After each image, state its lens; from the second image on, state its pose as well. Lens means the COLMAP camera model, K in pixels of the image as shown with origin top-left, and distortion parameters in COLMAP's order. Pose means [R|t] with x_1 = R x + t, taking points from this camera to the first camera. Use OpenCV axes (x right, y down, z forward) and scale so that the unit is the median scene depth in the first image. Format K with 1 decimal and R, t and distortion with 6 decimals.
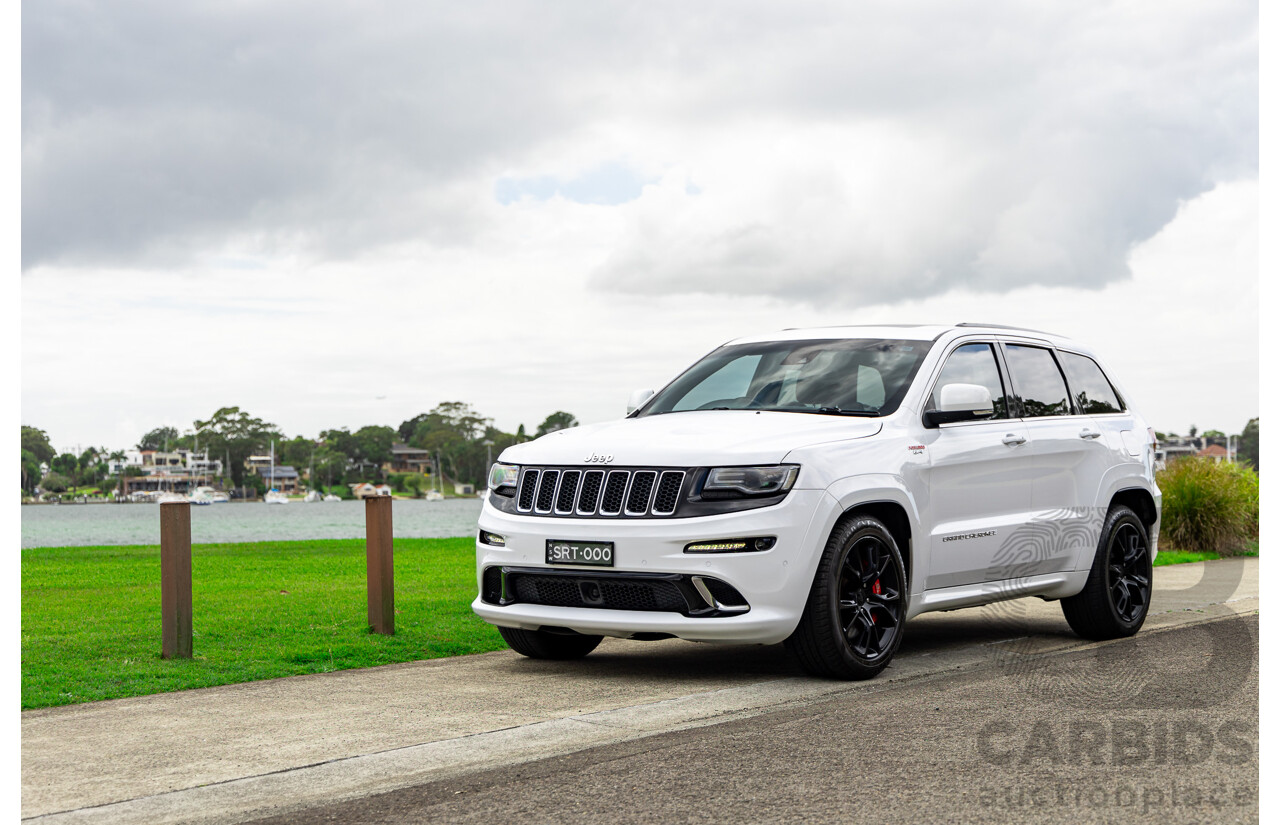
lens RADIAL K [[2163.0, 0, 659.7], [0, 2163.0, 391.0], [0, 0, 1]] dist [0.014362, 0.075575]
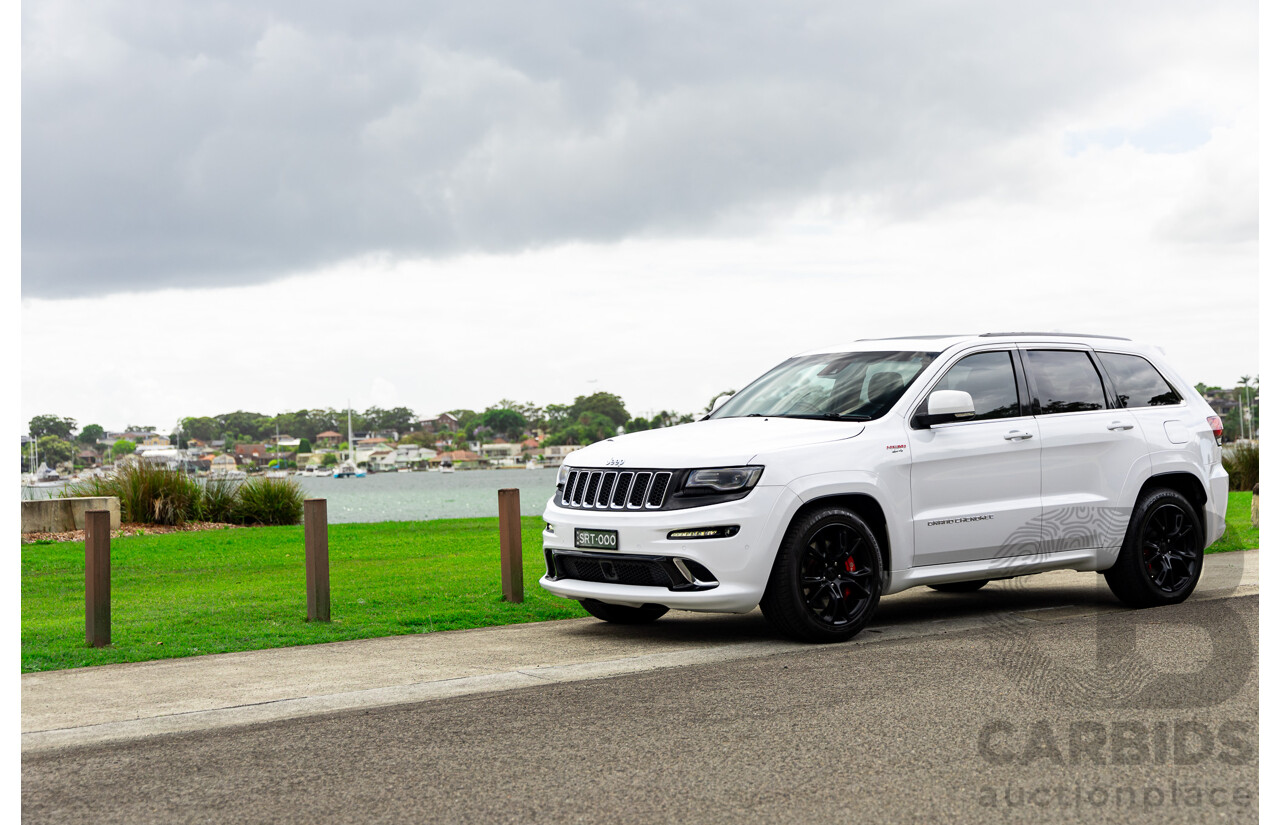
lens RADIAL K [[2163.0, 0, 659.7], [0, 2163.0, 391.0], [0, 0, 1]] dist [0.014362, 0.075575]
pose [[0.965712, -0.022726, -0.258621, 0.310120], [0.027837, 0.999483, 0.016118, -0.027896], [0.258121, -0.022765, 0.965844, -0.180366]]
